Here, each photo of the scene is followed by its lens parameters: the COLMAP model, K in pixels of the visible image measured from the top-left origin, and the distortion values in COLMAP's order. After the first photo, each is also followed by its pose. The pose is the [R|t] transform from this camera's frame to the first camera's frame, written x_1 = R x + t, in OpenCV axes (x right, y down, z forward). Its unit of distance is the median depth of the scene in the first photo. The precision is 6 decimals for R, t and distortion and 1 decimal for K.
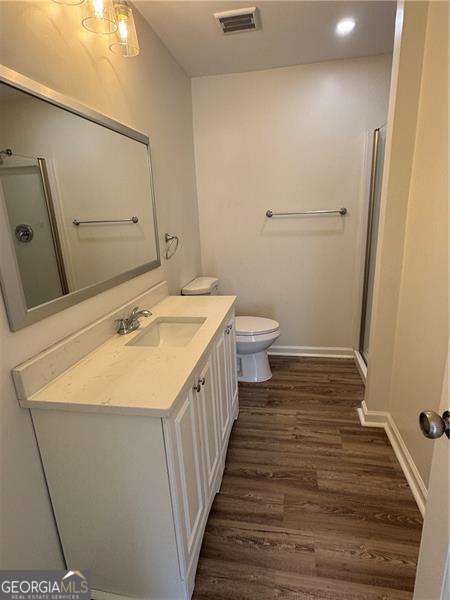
lens RADIAL K [[333.4, 0, 225.3], [0, 333.4, 300.3], [0, 0, 1]] dist [0.004391, -0.002442]
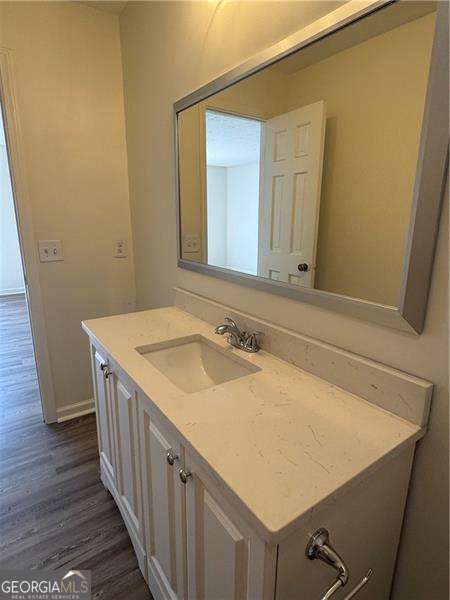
lens RADIAL K [[333.4, 0, 223.9], [0, 333.4, 298.5], [0, 0, 1]] dist [0.004391, -0.002442]
pose [[-0.692688, 0.214885, -0.688483, 0.268939], [-0.168898, 0.879712, 0.444500, -0.370709], [0.701183, 0.424183, -0.573072, 1.471988]]
